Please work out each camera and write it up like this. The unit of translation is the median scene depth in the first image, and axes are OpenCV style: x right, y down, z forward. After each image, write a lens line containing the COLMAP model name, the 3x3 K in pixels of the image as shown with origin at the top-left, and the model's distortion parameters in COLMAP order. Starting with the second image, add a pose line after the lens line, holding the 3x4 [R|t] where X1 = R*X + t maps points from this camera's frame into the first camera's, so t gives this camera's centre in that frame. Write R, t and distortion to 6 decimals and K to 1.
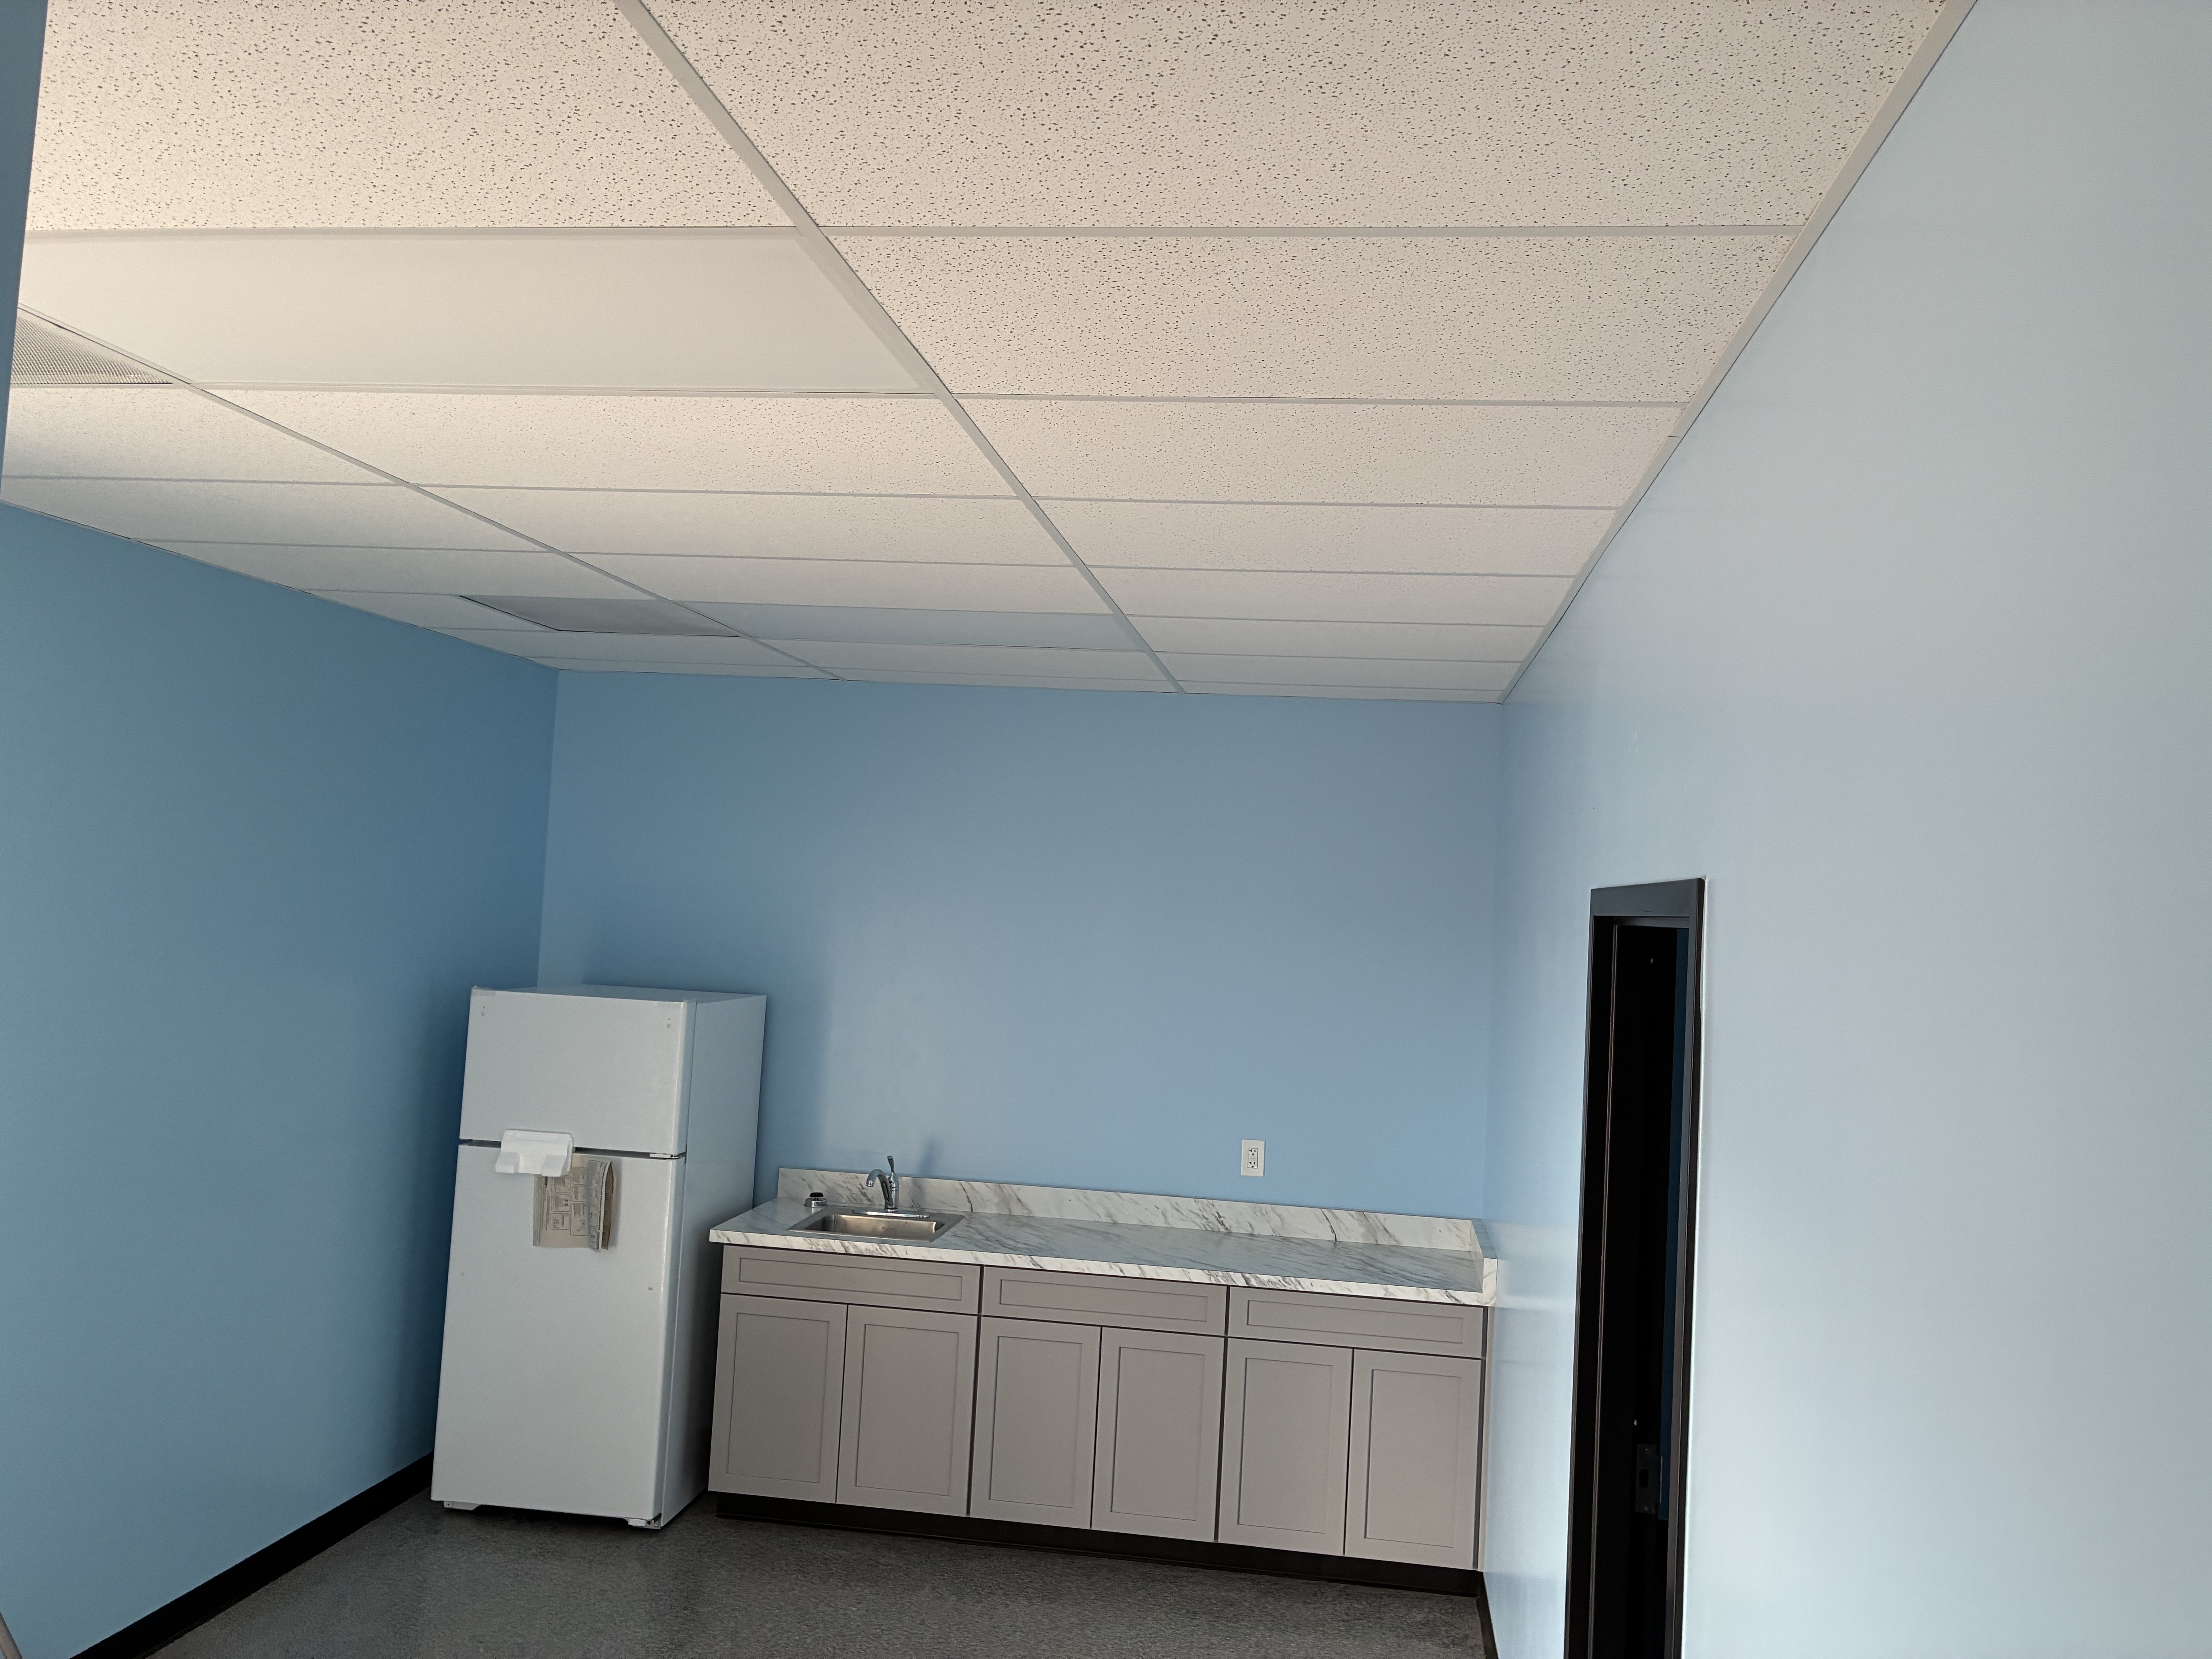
lens RADIAL K [[1842.1, 0, 1105.7], [0, 1842.1, 827.6], [0, 0, 1]] dist [-0.046067, -0.001548]
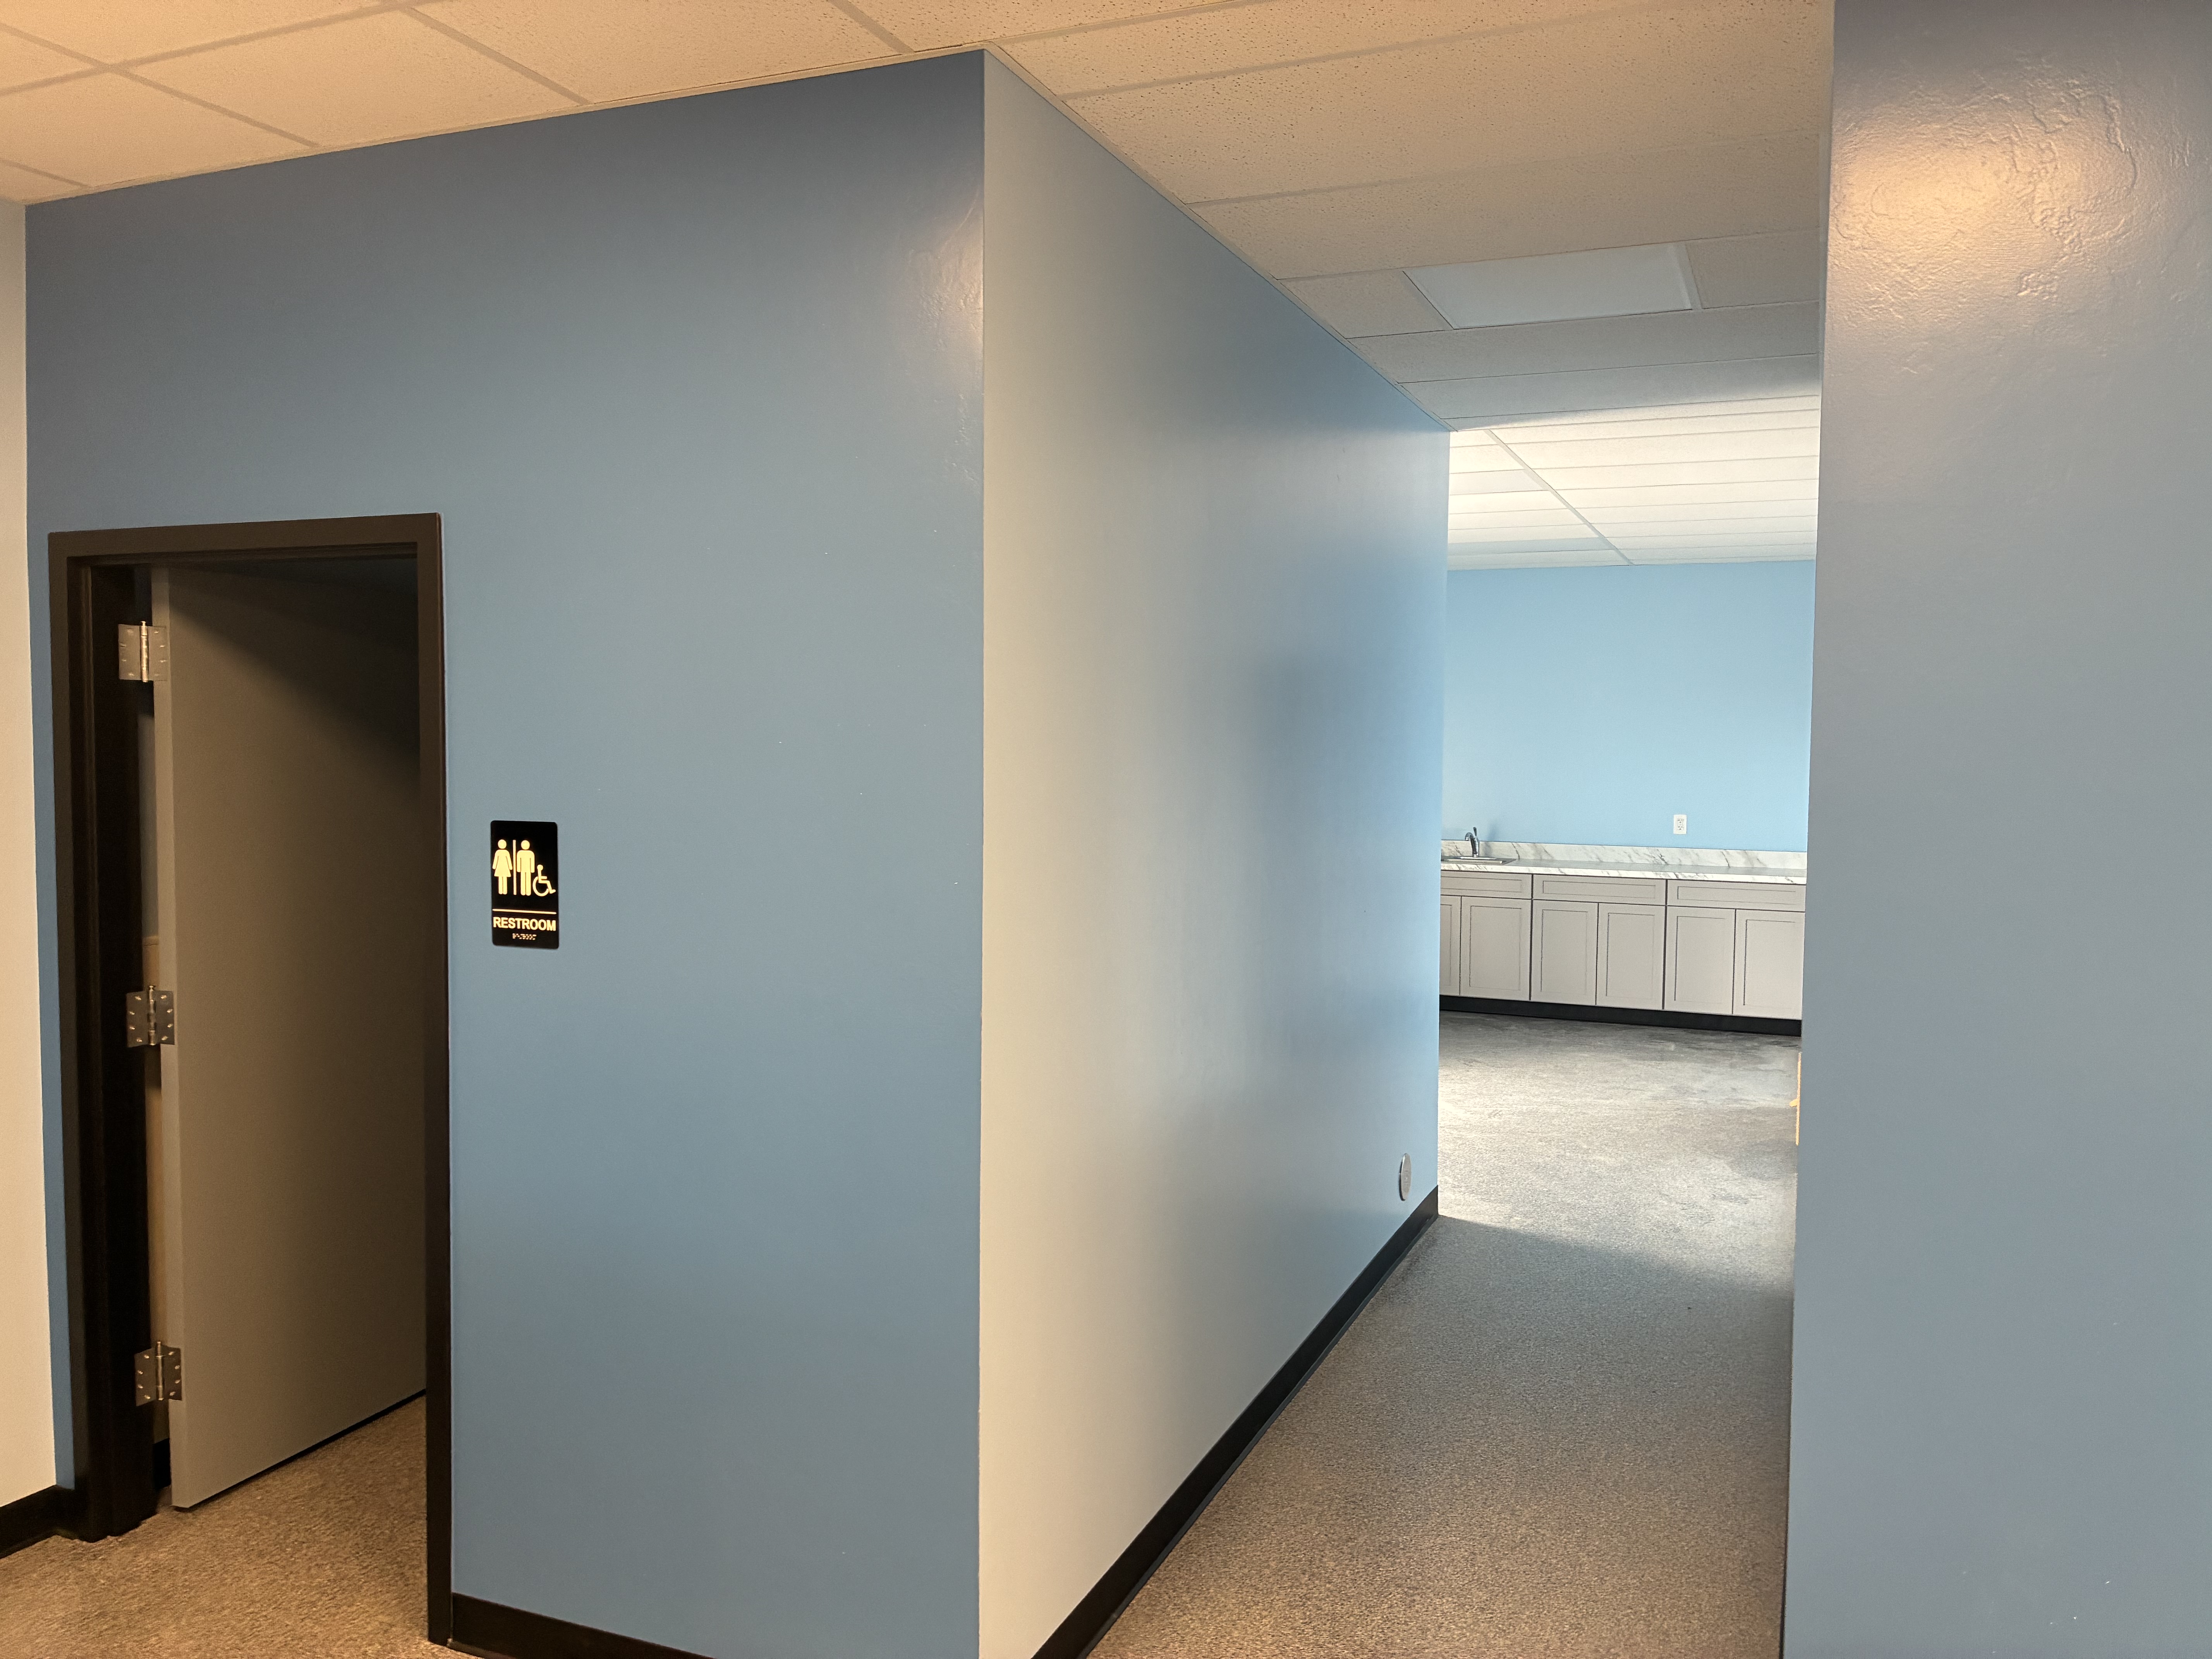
lens RADIAL K [[1842.1, 0, 1103.4], [0, 1842.1, 826.9], [0, 0, 1]] dist [-0.046067, -0.001548]
pose [[0.971471, -0.030218, -0.235223, -0.049937], [0.050104, 0.995612, 0.079028, 0.016846], [0.231803, -0.088559, 0.968723, -0.946276]]
